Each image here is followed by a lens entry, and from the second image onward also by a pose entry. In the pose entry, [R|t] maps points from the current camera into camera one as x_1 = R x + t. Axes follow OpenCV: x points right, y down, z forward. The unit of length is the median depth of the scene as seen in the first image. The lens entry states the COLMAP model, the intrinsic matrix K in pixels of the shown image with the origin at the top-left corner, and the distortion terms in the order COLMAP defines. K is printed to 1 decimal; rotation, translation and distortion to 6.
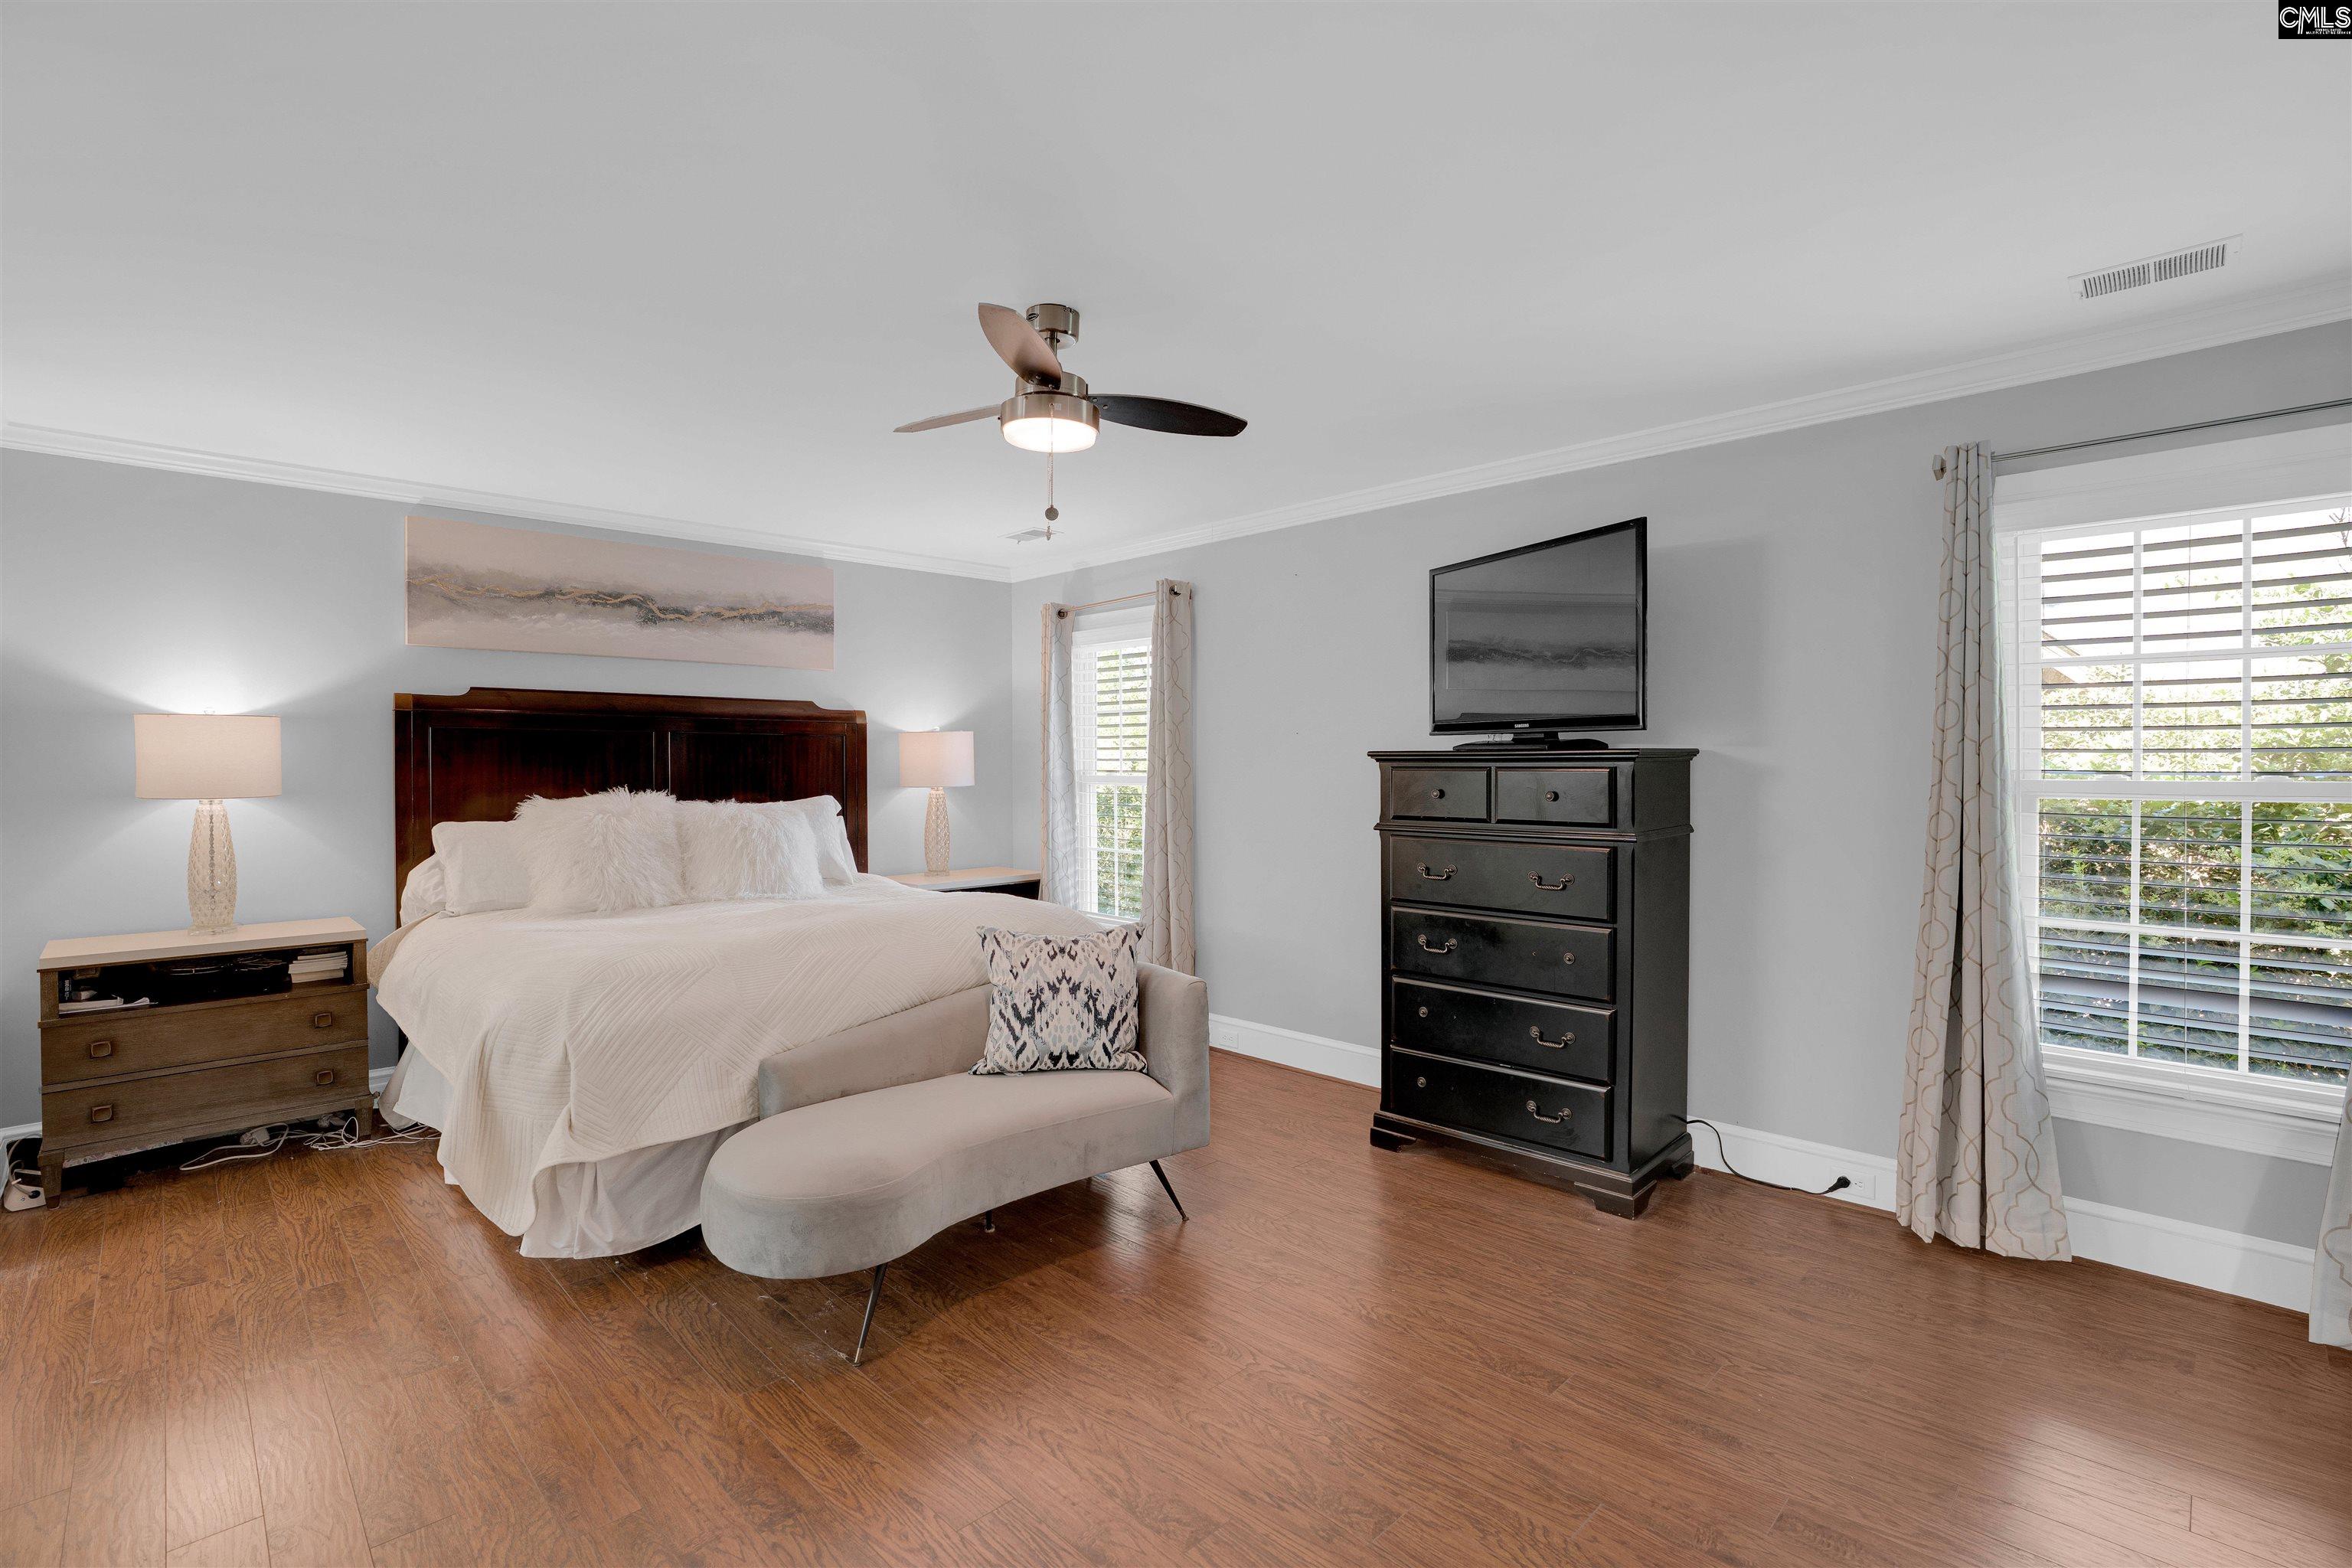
lens RADIAL K [[1087.6, 0, 1176.0], [0, 1087.6, 784.0], [0, 0, 1]] dist [-0.027651, 0.000707]
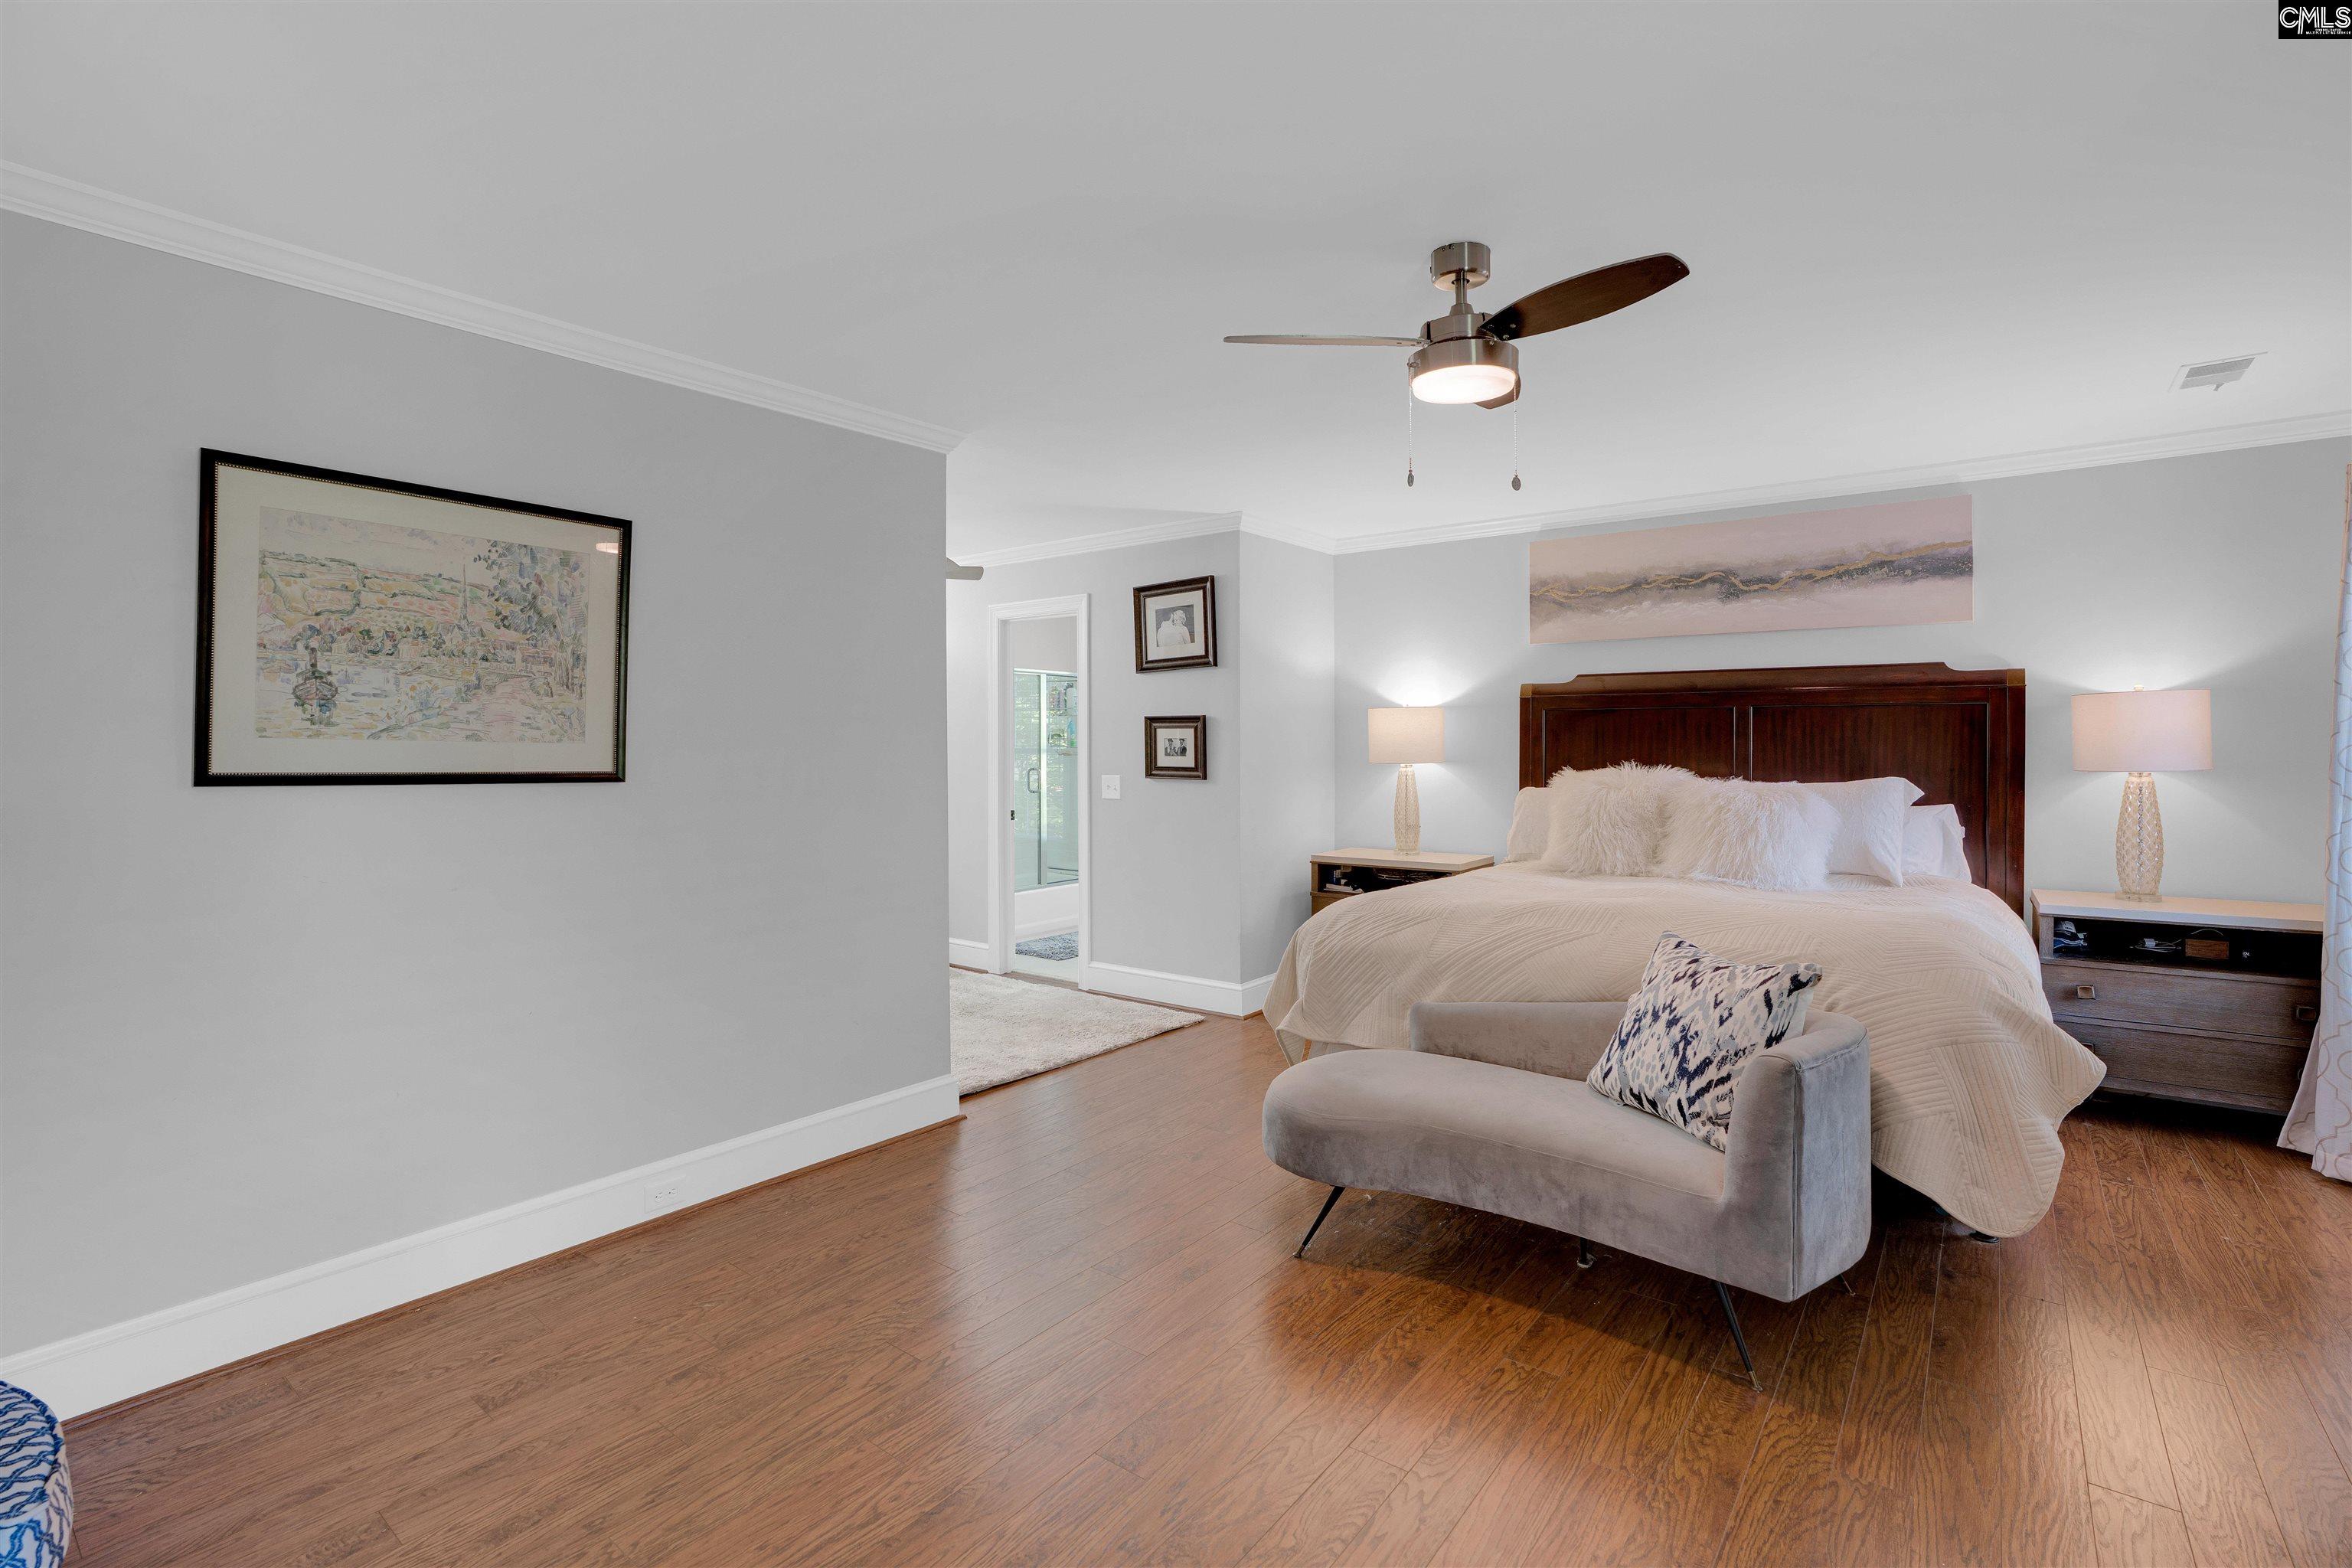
lens RADIAL K [[1090.3, 0, 1181.9], [0, 1090.3, 761.0], [0, 0, 1]] dist [-0.002291, 0.000067]
pose [[0.172849, 0.018962, -0.984766, 0.474109], [-0.015538, 0.999743, 0.016523, -0.008613], [0.984826, 0.012445, 0.173099, 0.378246]]
